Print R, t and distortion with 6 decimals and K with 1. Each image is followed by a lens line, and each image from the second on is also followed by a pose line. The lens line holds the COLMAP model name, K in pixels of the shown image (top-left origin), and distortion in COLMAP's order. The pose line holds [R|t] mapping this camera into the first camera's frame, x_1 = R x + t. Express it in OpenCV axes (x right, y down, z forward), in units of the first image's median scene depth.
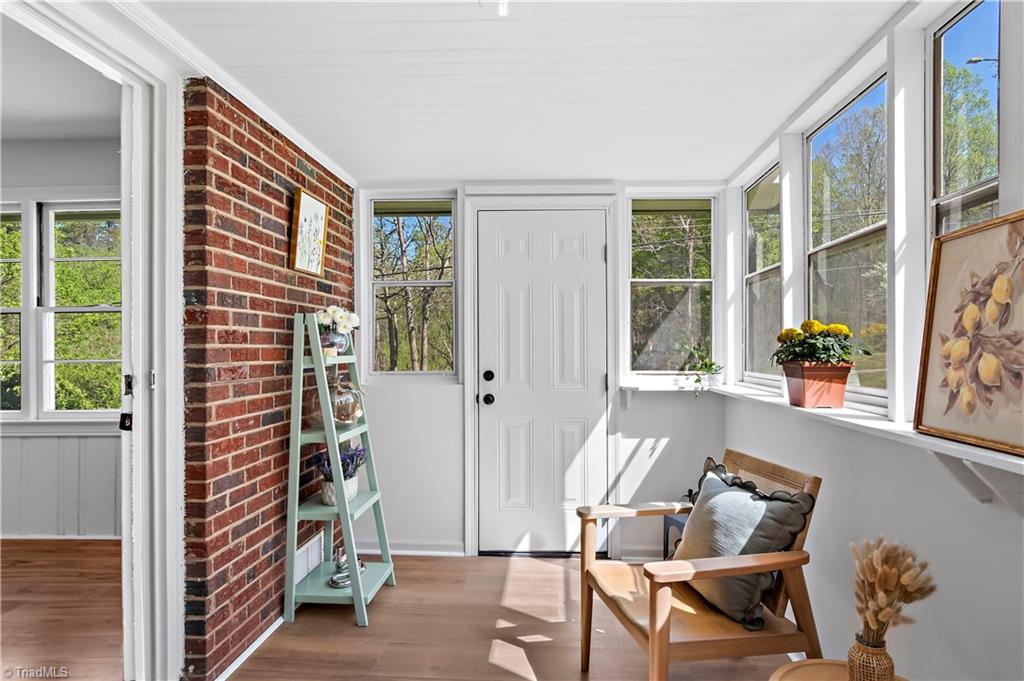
lens RADIAL K [[540.5, 0, 517.6], [0, 540.5, 344.7], [0, 0, 1]] dist [0.007196, 0.000167]
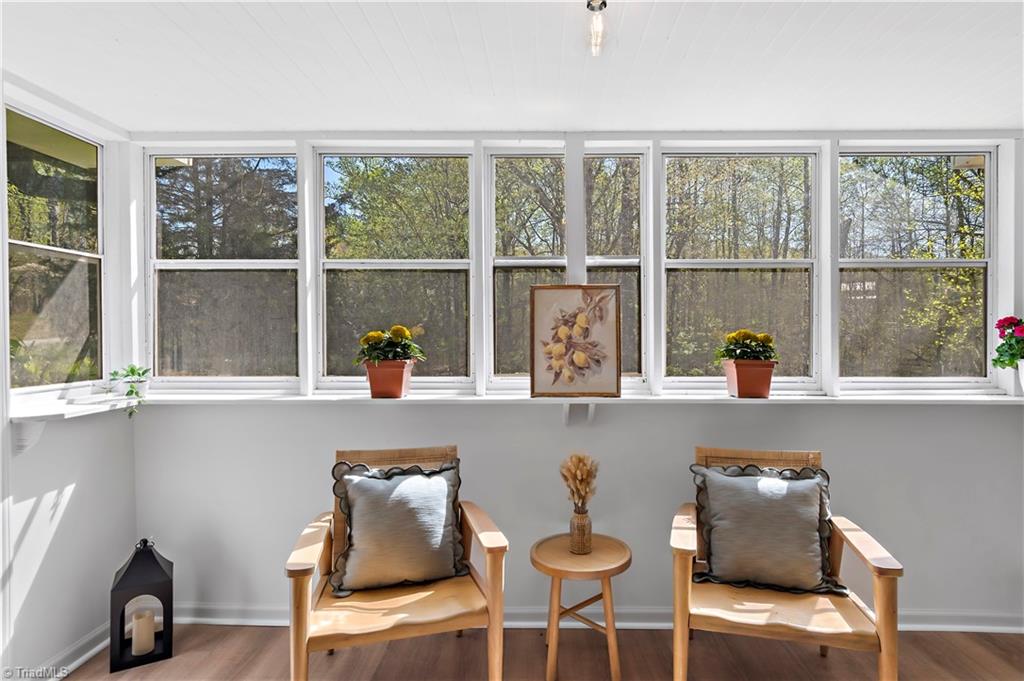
lens RADIAL K [[540.5, 0, 514.5], [0, 540.5, 340.9], [0, 0, 1]] dist [0.007196, 0.000167]
pose [[-0.039124, -0.004206, 0.999225, -1.078364], [-0.005938, 0.999974, 0.003976, -0.027508], [-0.999217, -0.005777, -0.039148, 1.233228]]
